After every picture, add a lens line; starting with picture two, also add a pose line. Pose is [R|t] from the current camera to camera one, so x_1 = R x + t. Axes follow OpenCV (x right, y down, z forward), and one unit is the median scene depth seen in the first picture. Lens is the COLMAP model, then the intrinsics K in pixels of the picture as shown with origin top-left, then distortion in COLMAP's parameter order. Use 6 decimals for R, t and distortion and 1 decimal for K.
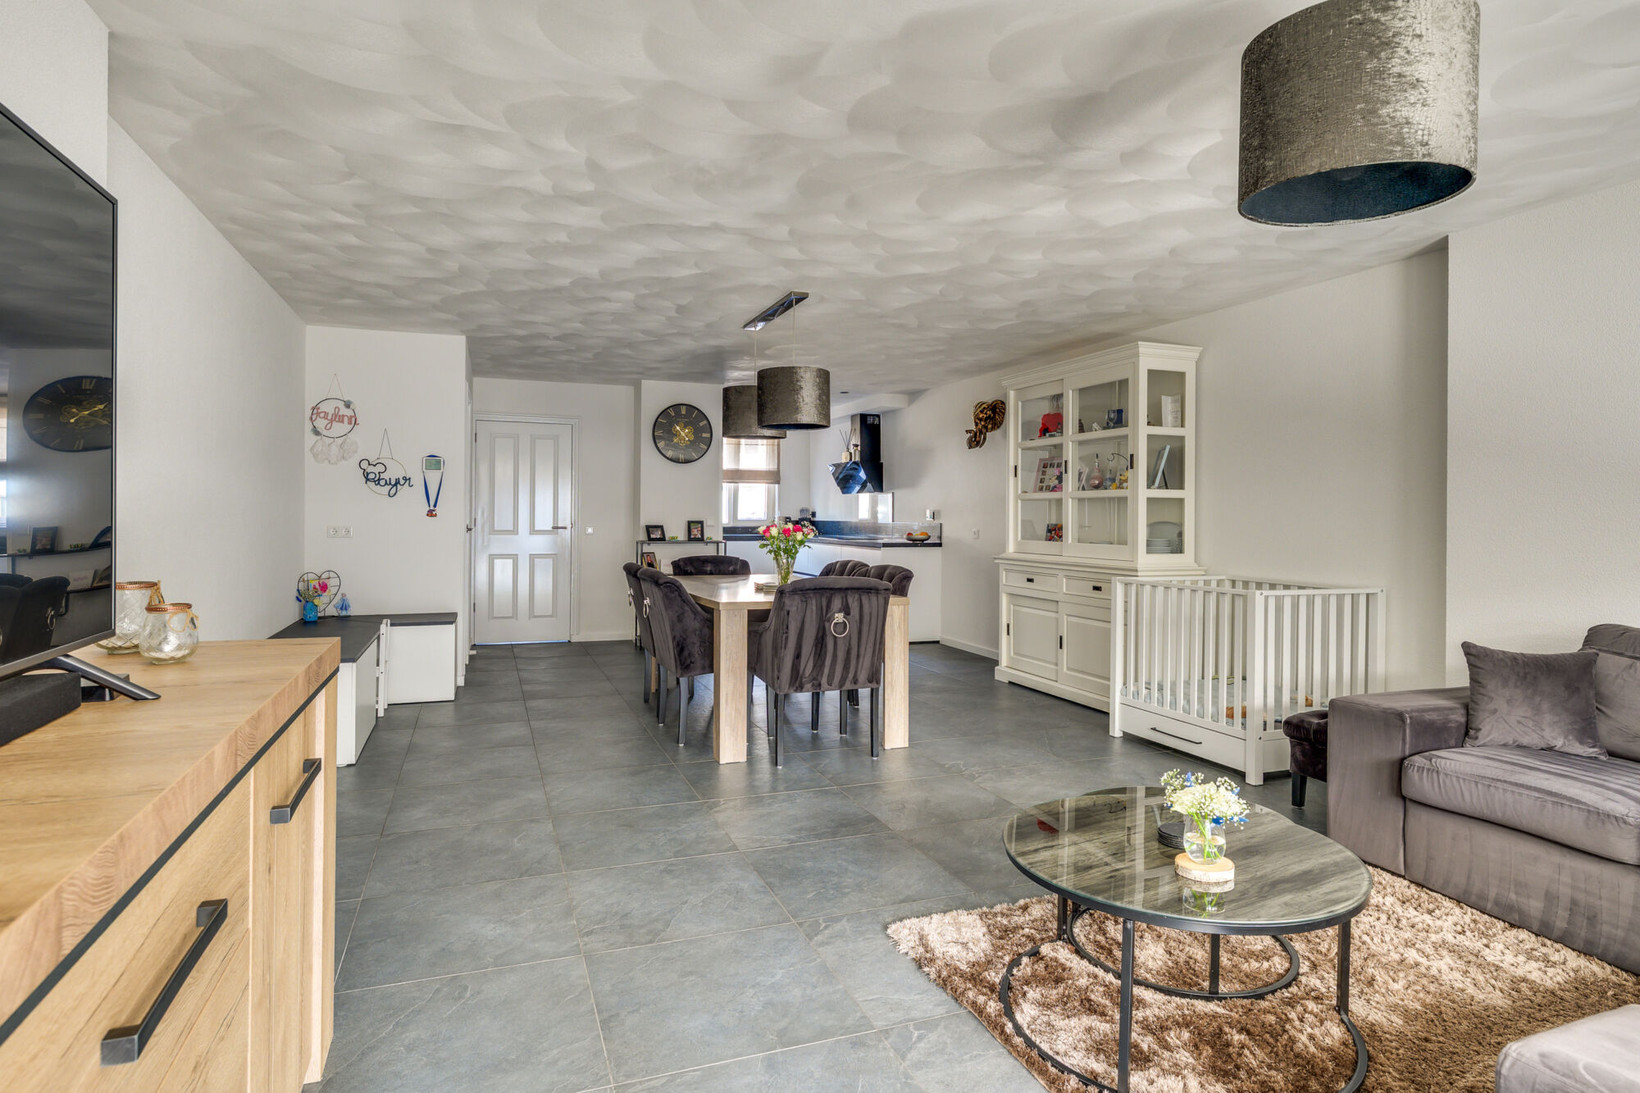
lens RADIAL K [[906.0, 0, 819.1], [0, 906.0, 515.2], [0, 0, 1]] dist [0.000104, 0.000519]
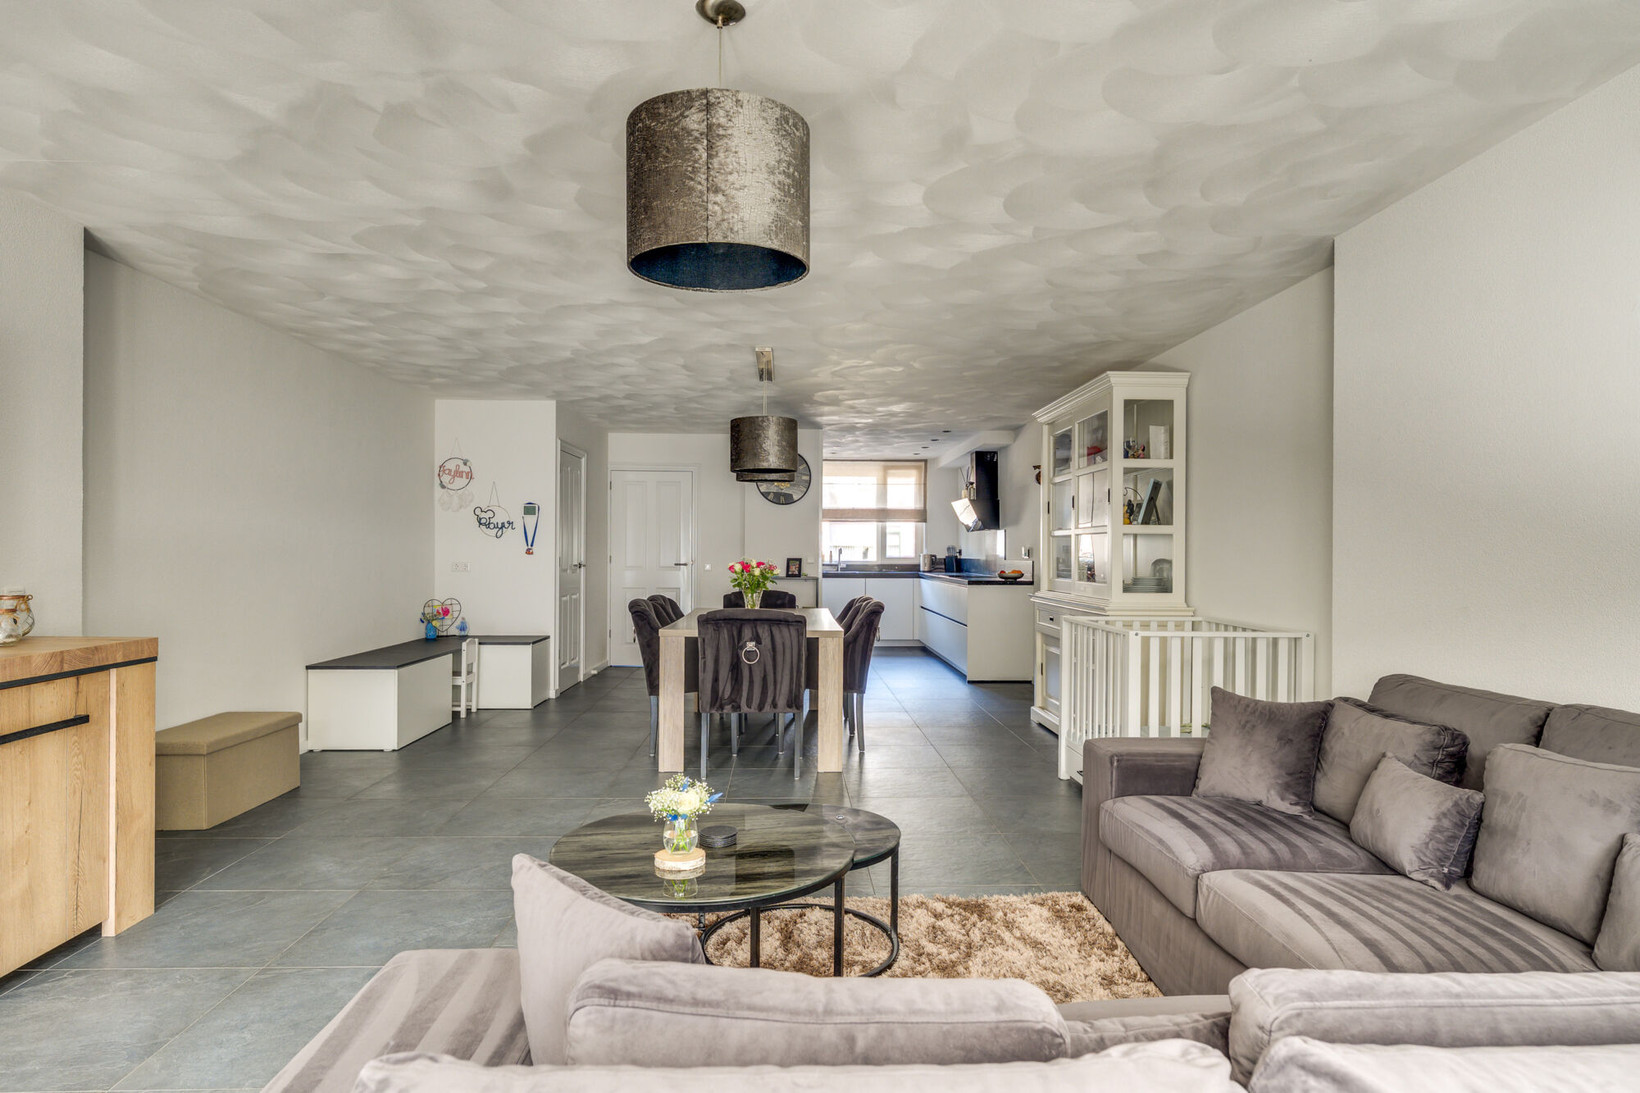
lens RADIAL K [[906.0, 0, 806.9], [0, 906.0, 557.4], [0, 0, 1]] dist [0.000104, 0.000519]
pose [[0.947867, 0.000459, -0.318667, 0.349777], [0.000923, 0.999991, 0.004184, 0.001067], [0.318666, -0.004260, 0.947857, -0.012399]]
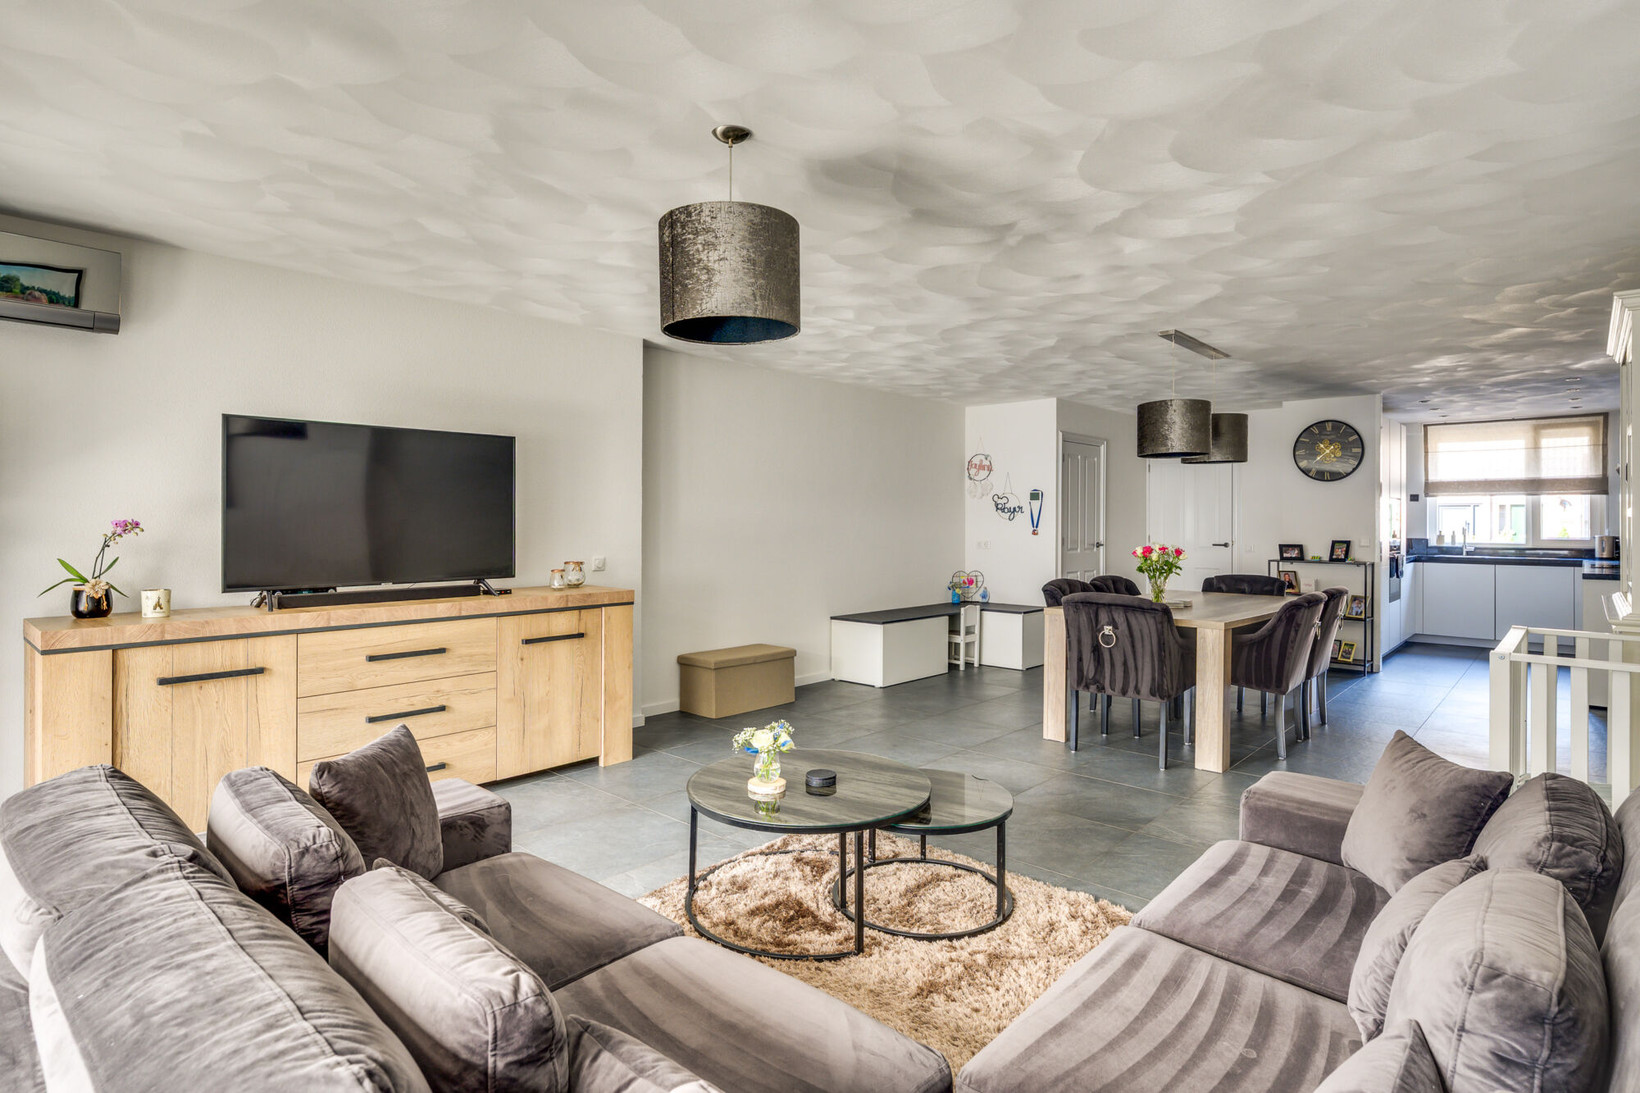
lens RADIAL K [[828.9, 0, 825.1], [0, 828.9, 524.1], [0, 0, 1]] dist [-0.003664, 0.001717]
pose [[0.467682, -0.002212, -0.883894, 0.615341], [-0.002112, 0.999991, -0.003620, -0.011058], [0.883894, 0.003559, 0.467674, 0.168899]]
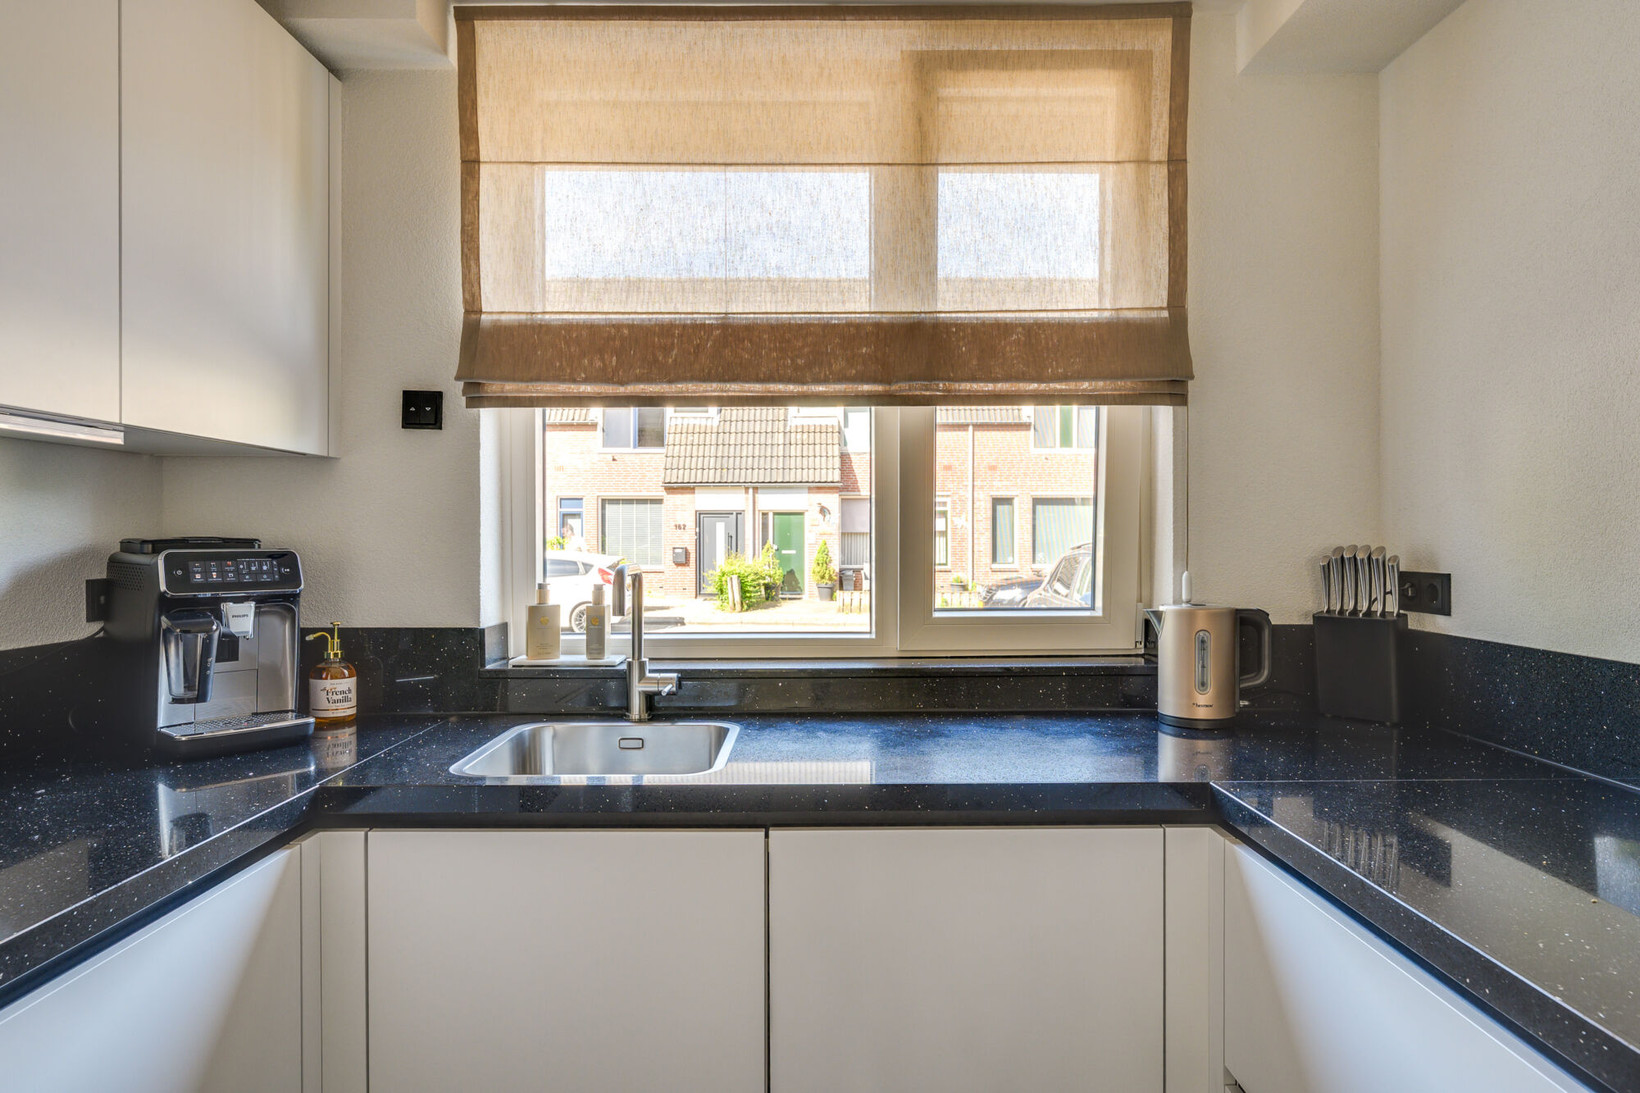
lens RADIAL K [[945.1, 0, 822.7], [0, 945.1, 546.1], [0, 0, 1]] dist [-0.000346, -0.000008]
pose [[0.936058, -0.007800, -0.351759, -0.102118], [0.011134, 0.999910, 0.007456, -0.023895], [0.351669, -0.010895, 0.936061, 1.870864]]
